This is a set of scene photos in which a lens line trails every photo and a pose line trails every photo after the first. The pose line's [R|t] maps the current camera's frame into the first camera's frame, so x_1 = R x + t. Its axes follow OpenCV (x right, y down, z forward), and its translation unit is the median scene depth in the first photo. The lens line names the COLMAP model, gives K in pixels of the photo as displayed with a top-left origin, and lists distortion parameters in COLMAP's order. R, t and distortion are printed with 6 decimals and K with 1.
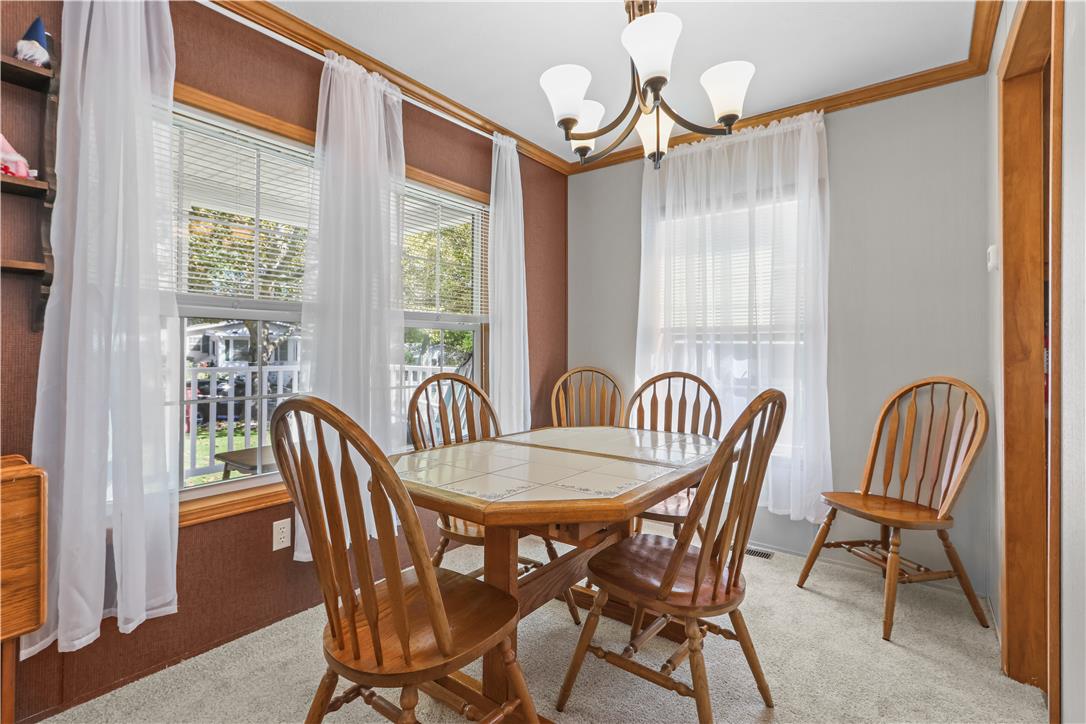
lens RADIAL K [[504.2, 0, 539.7], [0, 504.2, 354.0], [0, 0, 1]] dist [0.000189, 0.000014]
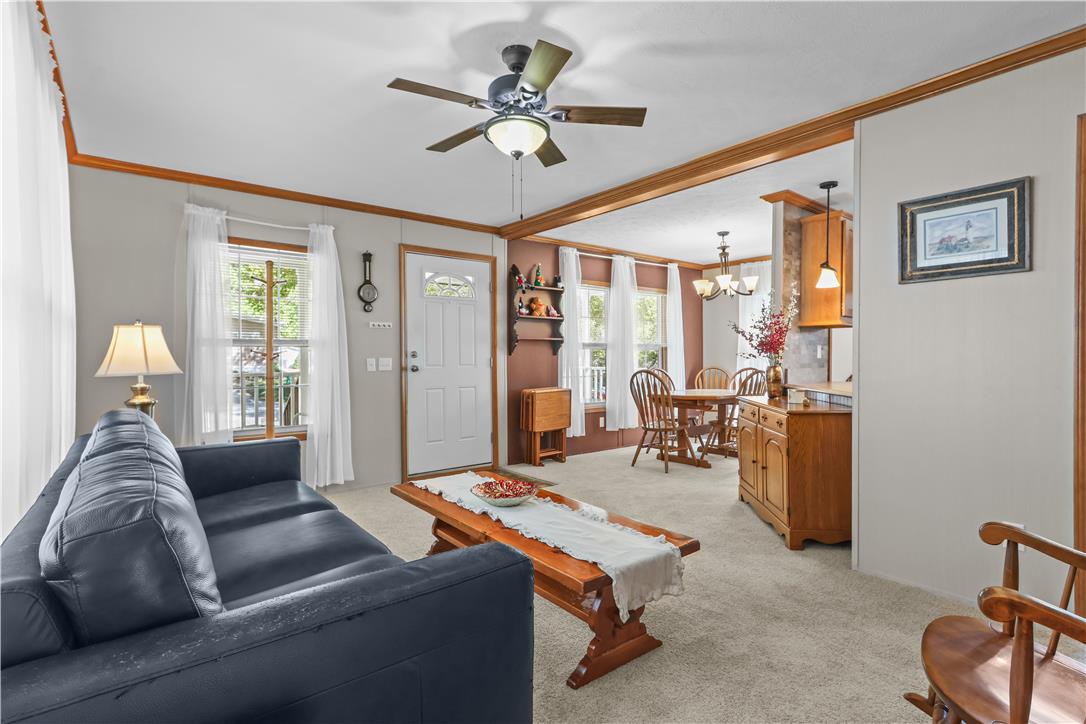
lens RADIAL K [[531.5, 0, 540.5], [0, 531.5, 357.9], [0, 0, 1]] dist [-0.000427, -0.000078]
pose [[0.970190, -0.009243, -0.242171, -0.078975], [0.008045, 0.999950, -0.005936, -0.001758], [0.242214, 0.003811, 0.970215, -1.598741]]
